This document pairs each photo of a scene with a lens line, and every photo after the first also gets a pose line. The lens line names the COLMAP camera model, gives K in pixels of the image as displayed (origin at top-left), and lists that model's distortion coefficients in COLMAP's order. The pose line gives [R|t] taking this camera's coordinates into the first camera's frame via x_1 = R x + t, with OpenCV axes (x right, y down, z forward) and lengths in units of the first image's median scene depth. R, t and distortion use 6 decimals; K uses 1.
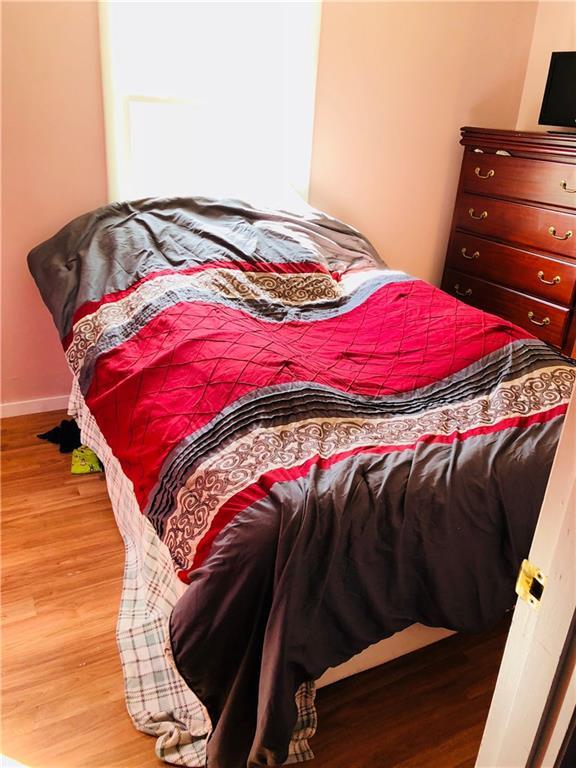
lens RADIAL K [[625.8, 0, 287.5], [0, 625.8, 384.4], [0, 0, 1]] dist [0.012378, 0.002469]
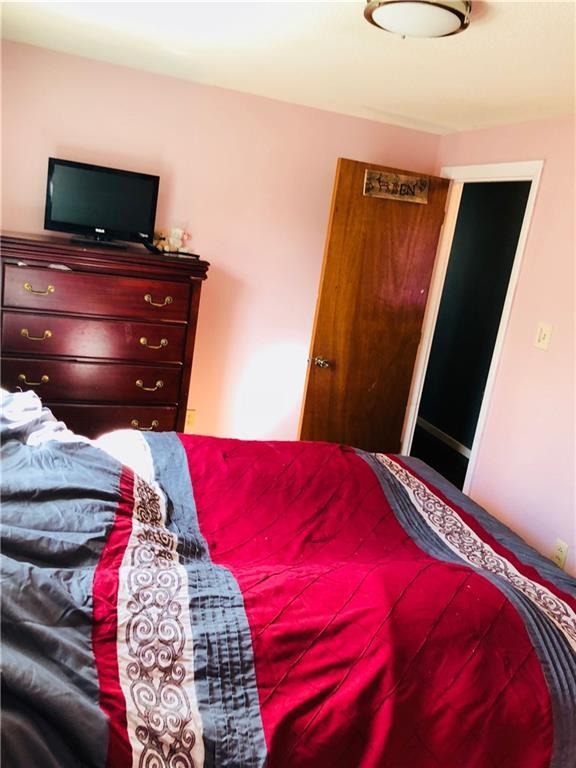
lens RADIAL K [[625.8, 0, 287.1], [0, 625.8, 383.0], [0, 0, 1]] dist [0.012378, 0.002469]
pose [[0.199700, -0.277536, 0.939730, -0.593901], [0.280223, 0.935170, 0.216640, -0.392436], [-0.938933, 0.220071, 0.264526, 0.611395]]
